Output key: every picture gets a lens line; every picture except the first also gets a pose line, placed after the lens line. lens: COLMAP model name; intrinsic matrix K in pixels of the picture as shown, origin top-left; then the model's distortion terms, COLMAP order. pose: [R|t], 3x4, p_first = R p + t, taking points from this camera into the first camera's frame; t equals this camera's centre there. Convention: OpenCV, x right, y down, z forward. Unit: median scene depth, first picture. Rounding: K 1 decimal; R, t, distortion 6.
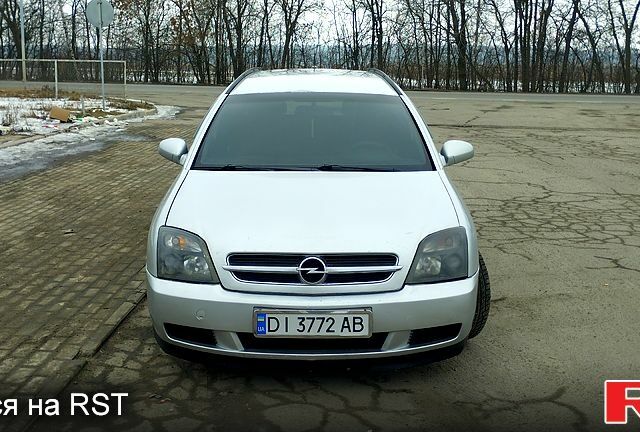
lens RADIAL K [[779.0, 0, 318.7], [0, 779.0, 218.8], [0, 0, 1]] dist [0.068555, 0.000000]
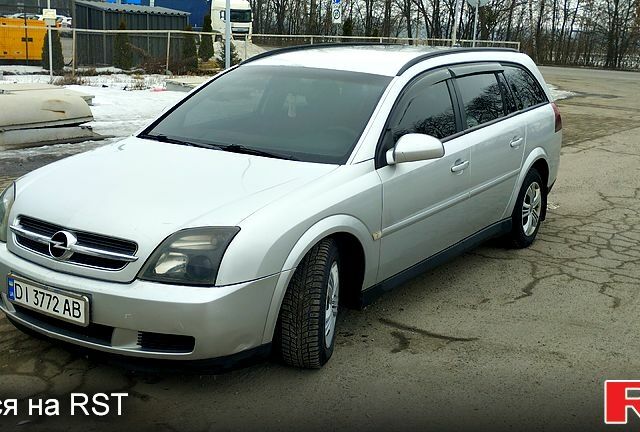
lens RADIAL K [[779.0, 0, 321.6], [0, 779.0, 214.5], [0, 0, 1]] dist [0.068555, 0.000000]
pose [[0.811815, 0.143872, -0.565913, 0.798128], [-0.135894, 0.989110, 0.056517, -0.068733], [0.567881, 0.031023, 0.822526, 0.395337]]
